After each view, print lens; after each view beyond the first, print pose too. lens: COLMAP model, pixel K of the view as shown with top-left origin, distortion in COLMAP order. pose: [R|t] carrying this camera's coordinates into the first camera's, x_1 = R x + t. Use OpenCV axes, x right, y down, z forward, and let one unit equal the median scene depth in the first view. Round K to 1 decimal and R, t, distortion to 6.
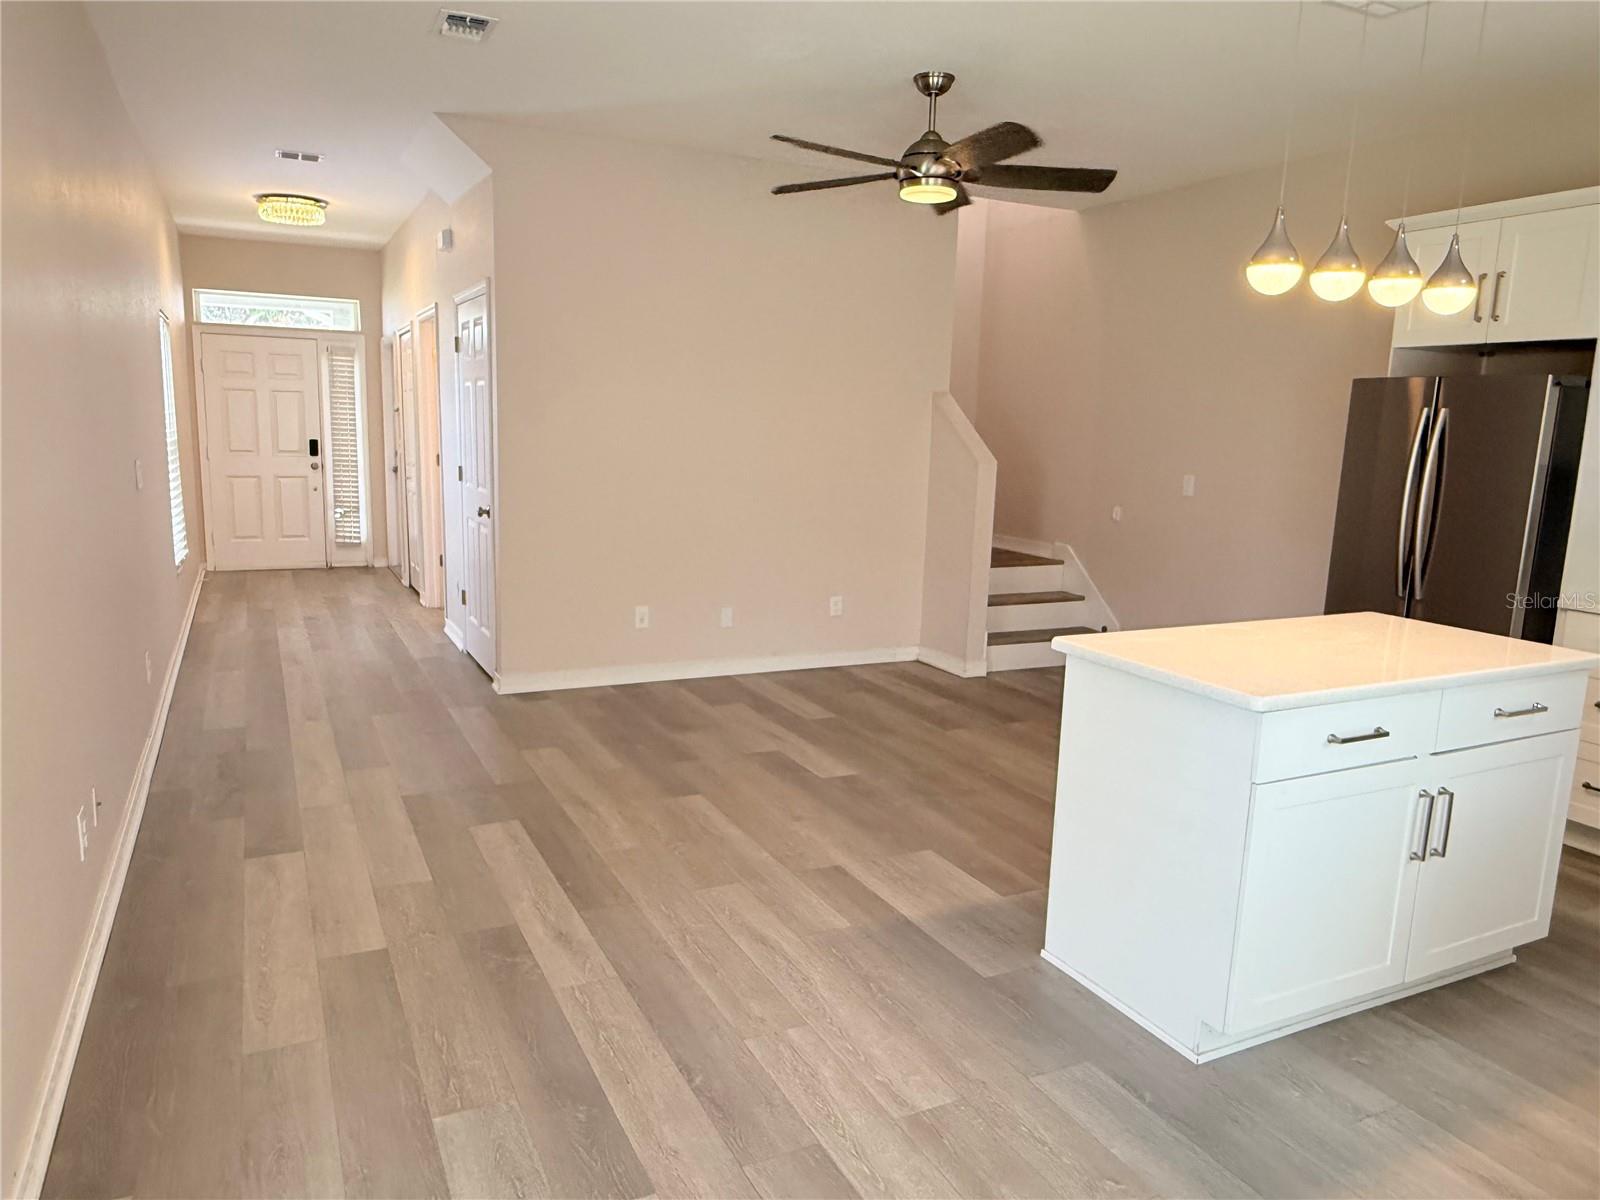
lens RADIAL K [[1073.5, 0, 800.0], [0, 1073.5, 600.0], [0, 0, 1]] dist [0.004319, 0.004638]
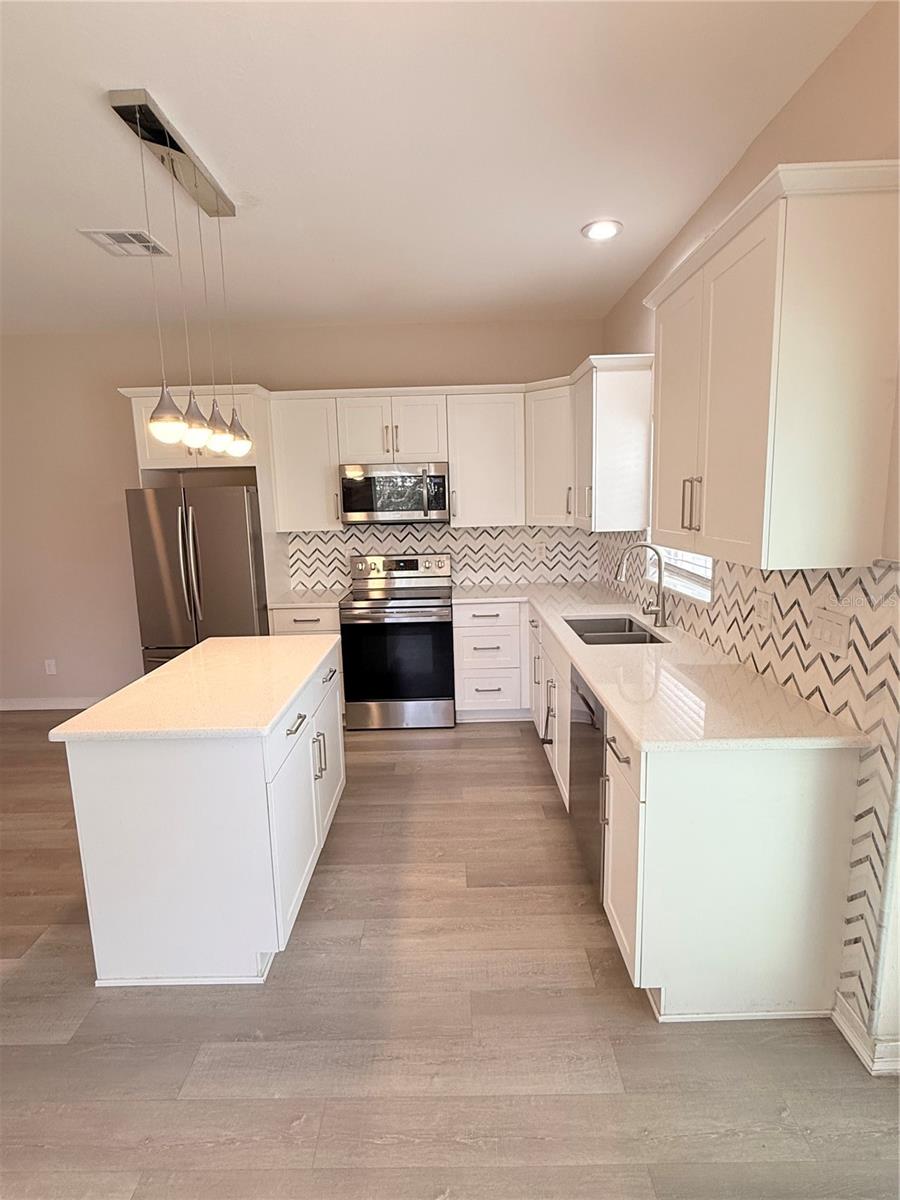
lens RADIAL K [[615.8, 0, 450.0], [0, 615.8, 600.0], [0, 0, 1]] dist [-0.003301, 0.000053]
pose [[0.453586, -0.187714, 0.871219, -0.126489], [0.188424, 0.975667, 0.112118, -0.102832], [-0.871066, 0.113303, 0.477919, 0.321130]]
